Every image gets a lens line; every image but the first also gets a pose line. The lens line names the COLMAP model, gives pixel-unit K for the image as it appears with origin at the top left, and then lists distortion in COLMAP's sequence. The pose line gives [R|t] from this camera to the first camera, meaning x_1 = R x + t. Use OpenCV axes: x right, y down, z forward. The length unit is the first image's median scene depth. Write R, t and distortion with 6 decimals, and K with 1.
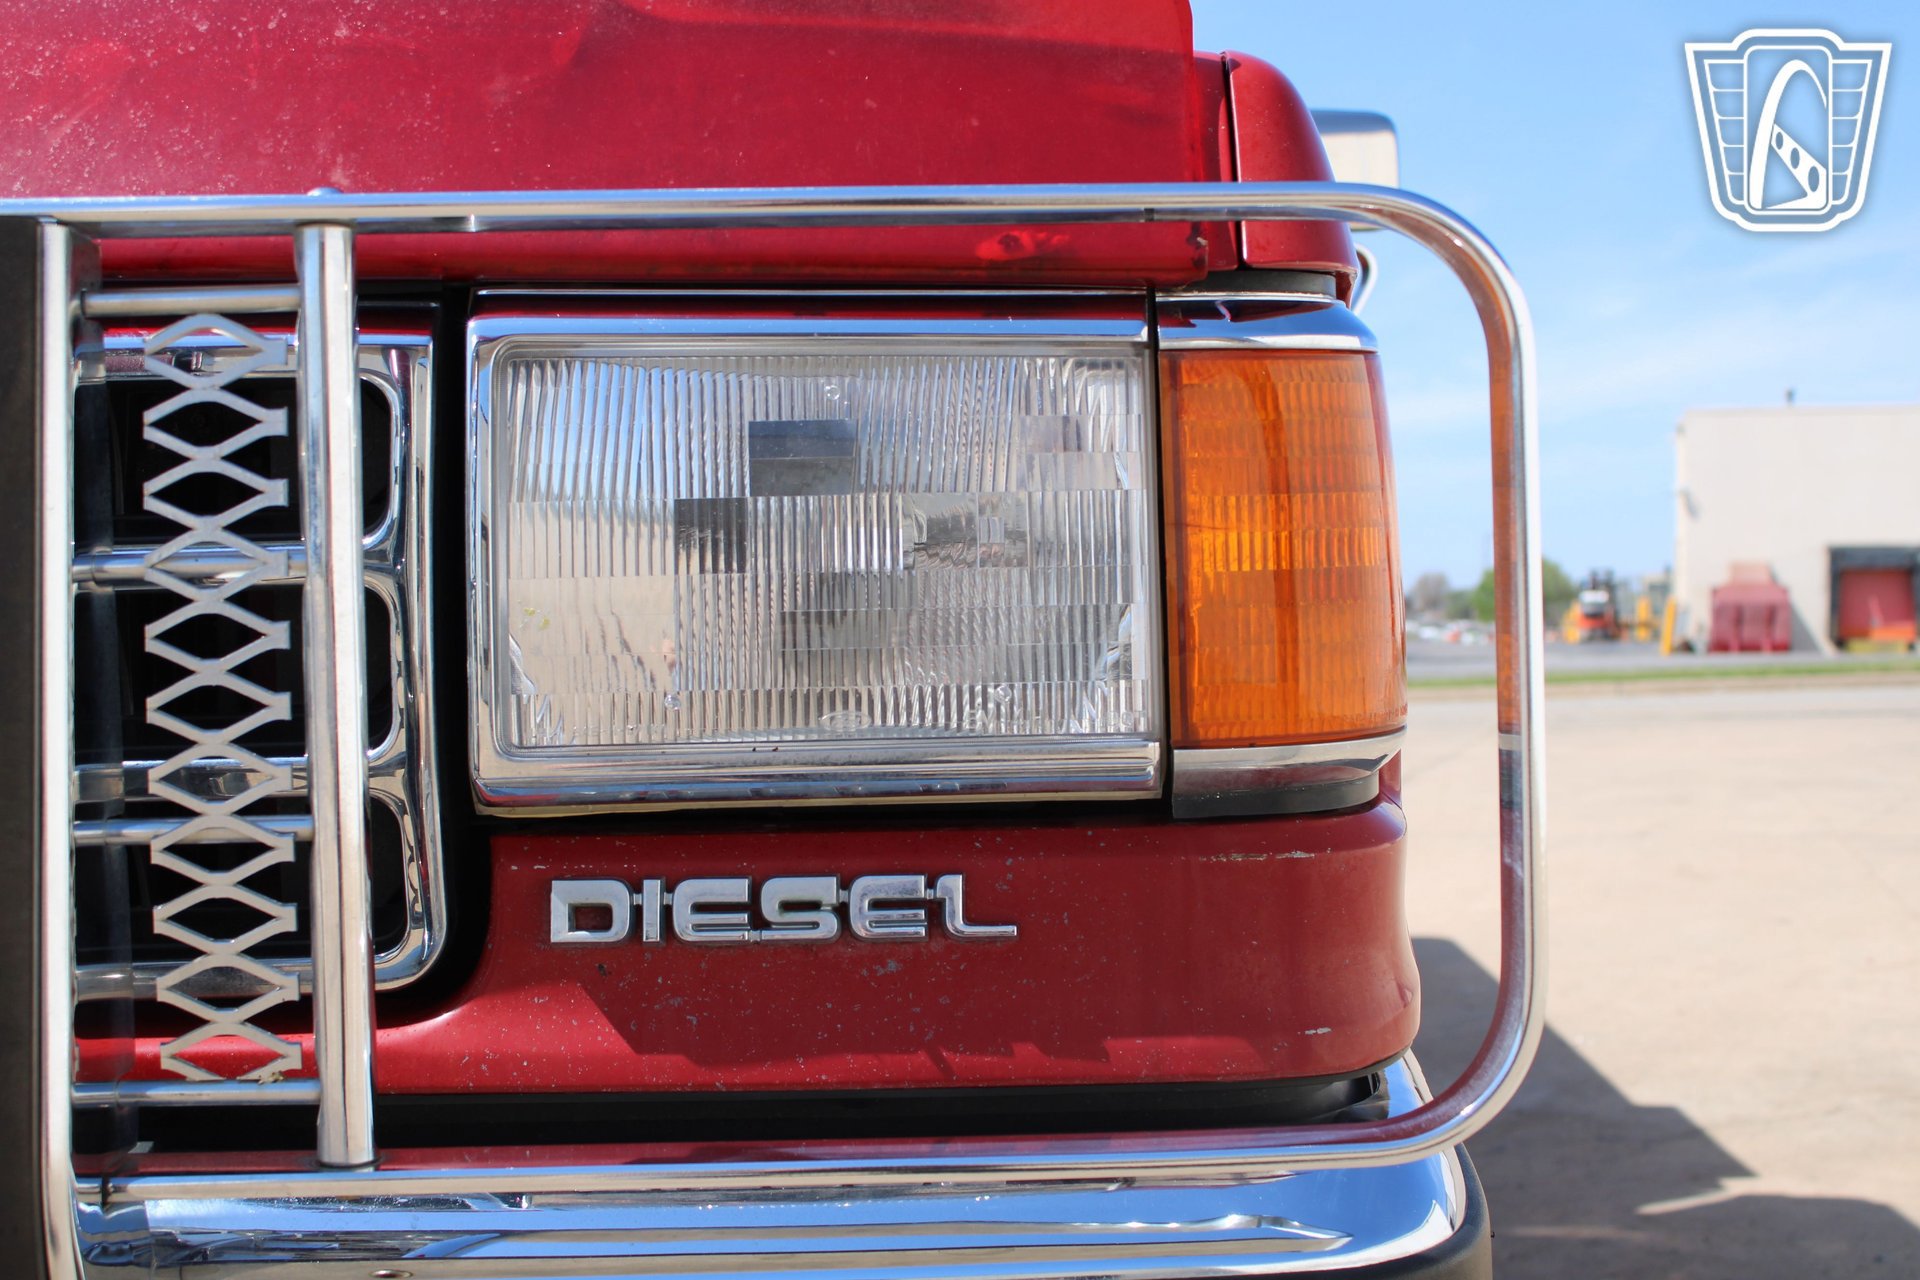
lens RADIAL K [[2532.7, 0, 964.0], [0, 2532.7, 643.9], [0, 0, 1]] dist [-0.072515, 0.000000]
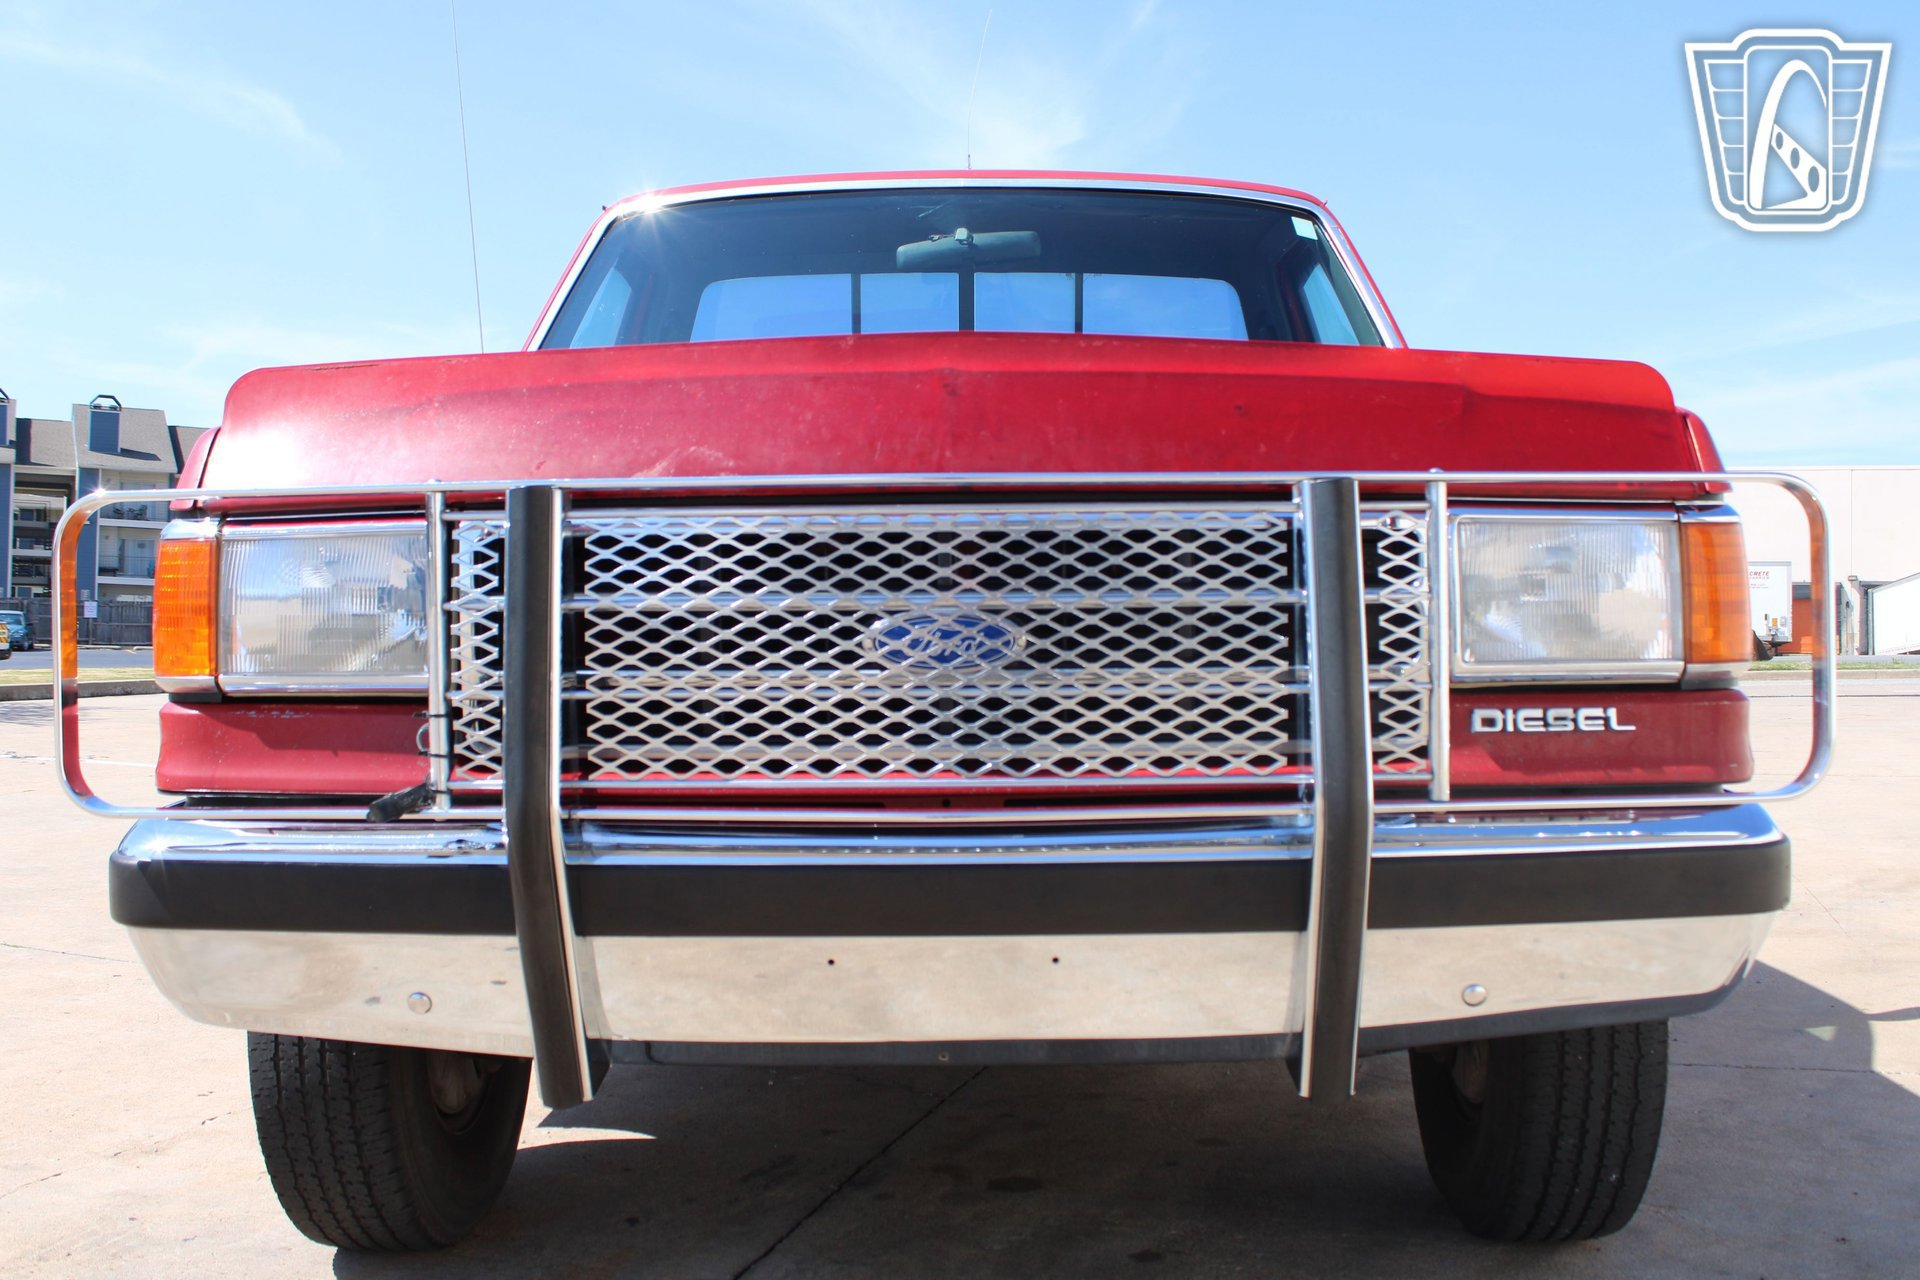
lens RADIAL K [[1885.0, 0, 973.0], [0, 1885.0, 636.2], [0, 0, 1]] dist [-0.083486, 0.000000]
pose [[0.999670, 0.008892, 0.024116, -0.769466], [-0.008718, 0.999935, -0.007324, 0.032386], [-0.024179, 0.007111, 0.999682, -1.065548]]
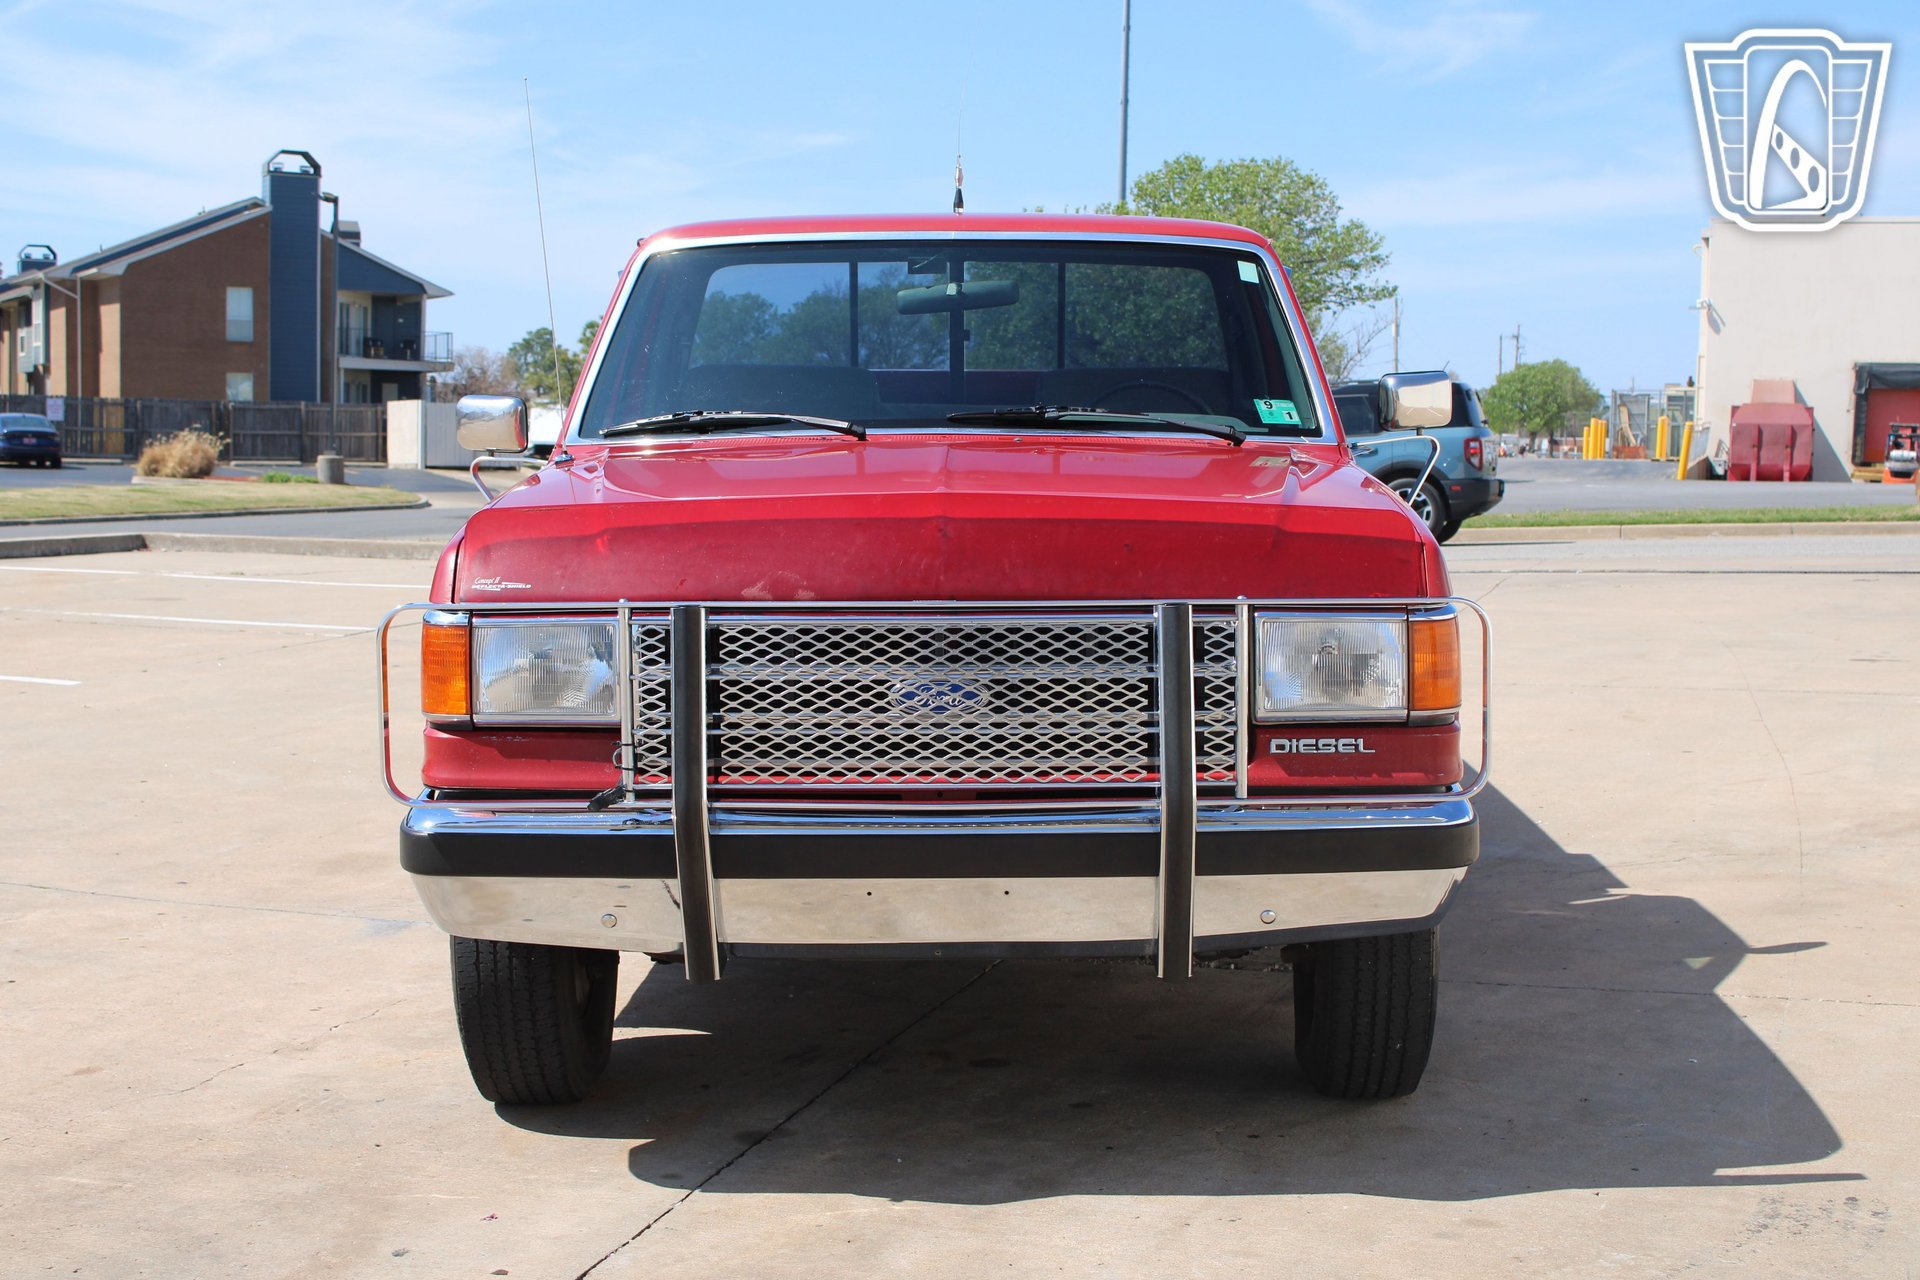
lens RADIAL K [[2904.4, 0, 1016.0], [0, 2904.4, 657.5], [0, 0, 1]] dist [-0.009343, 0.000000]
pose [[0.999139, 0.010681, 0.040095, -0.821227], [-0.013859, 0.996711, 0.079844, -0.453204], [-0.039111, -0.080331, 0.996001, -4.081976]]
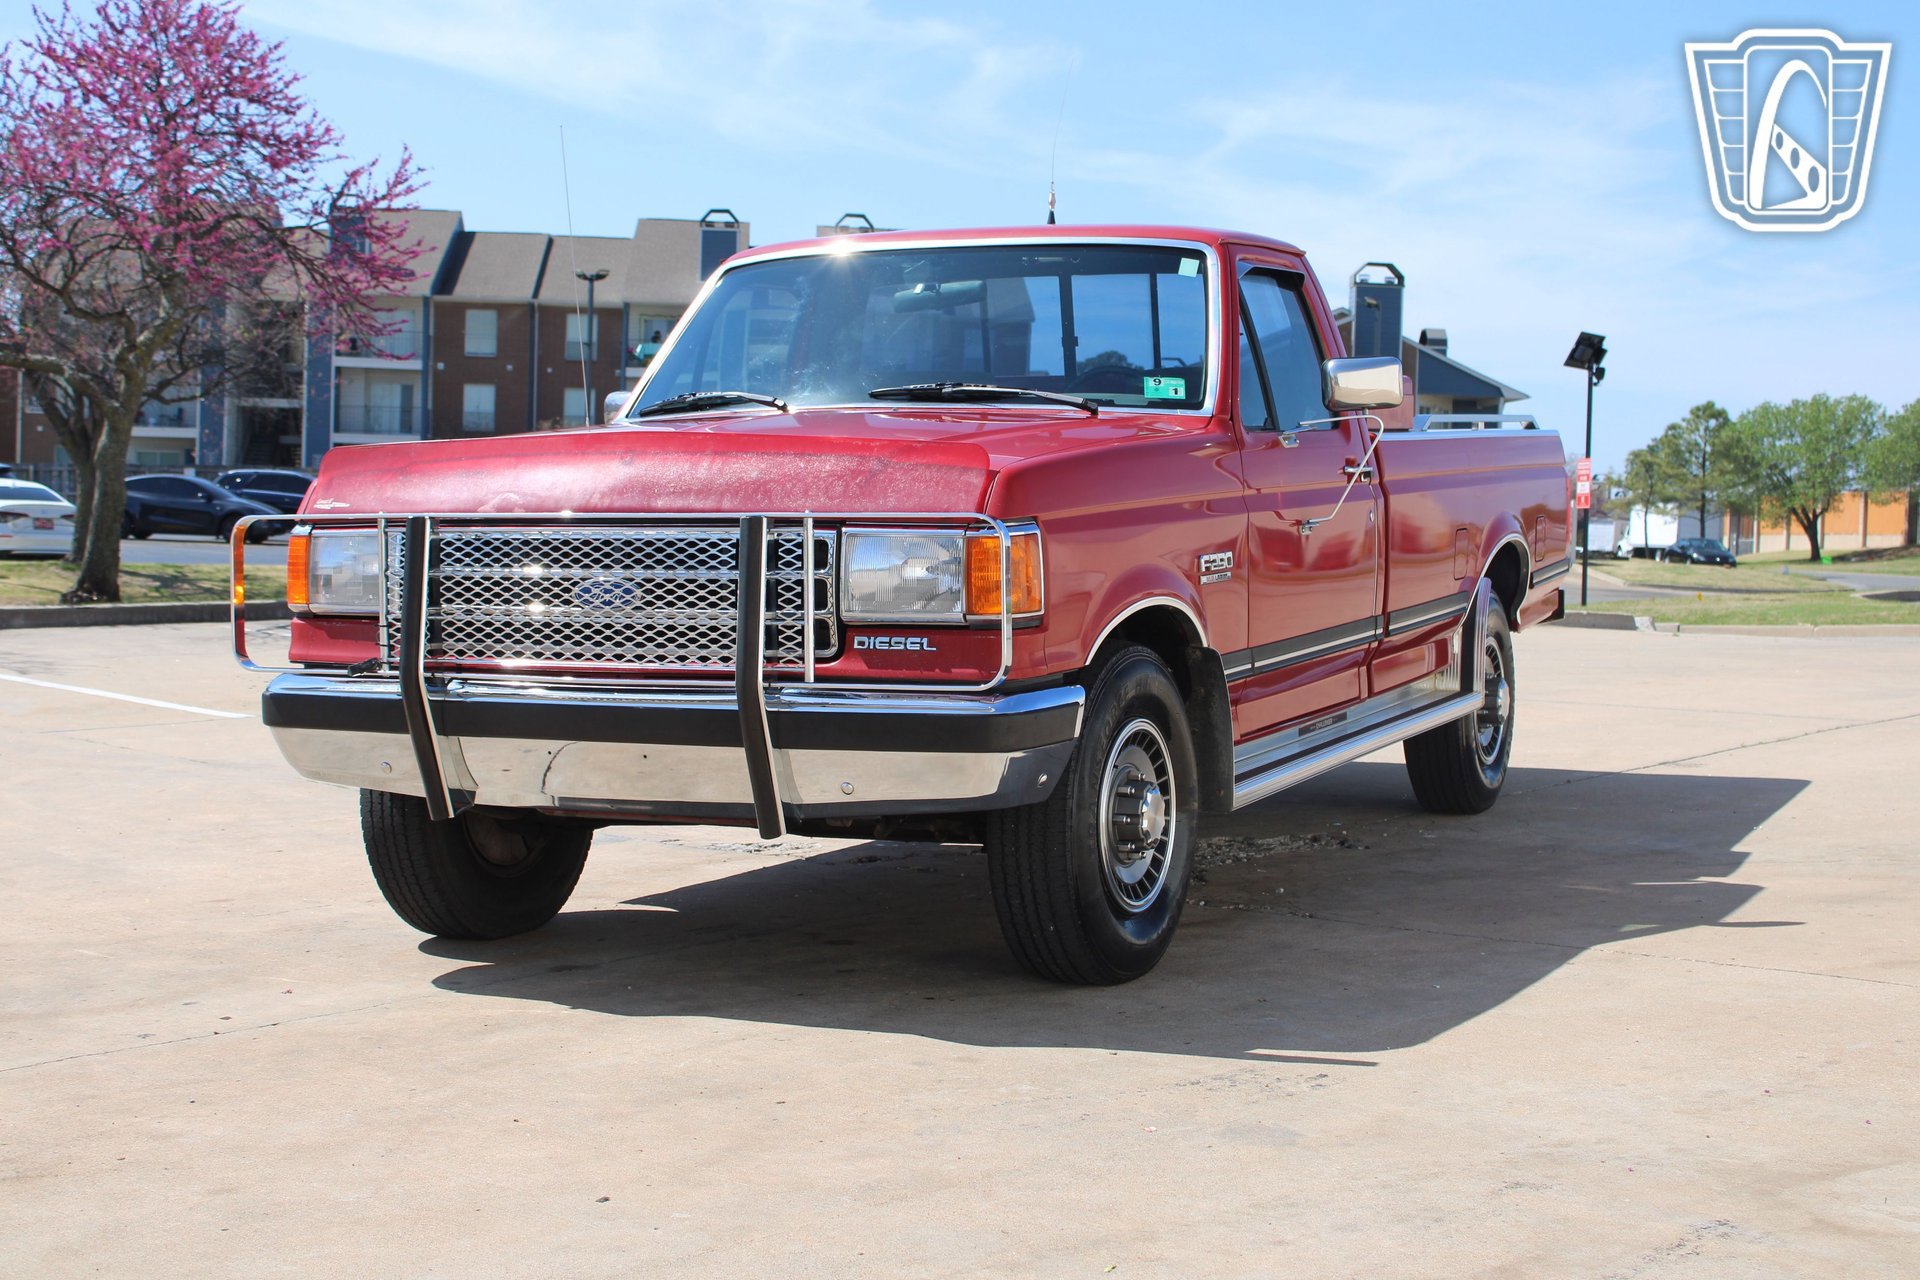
lens RADIAL K [[2904.4, 0, 976.1], [0, 2904.4, 628.5], [0, 0, 1]] dist [-0.009343, 0.000000]
pose [[0.917803, 0.033010, -0.395661, 2.443067], [-0.020638, 0.999157, 0.035485, -0.141334], [0.396499, -0.024403, 0.917711, -4.414566]]
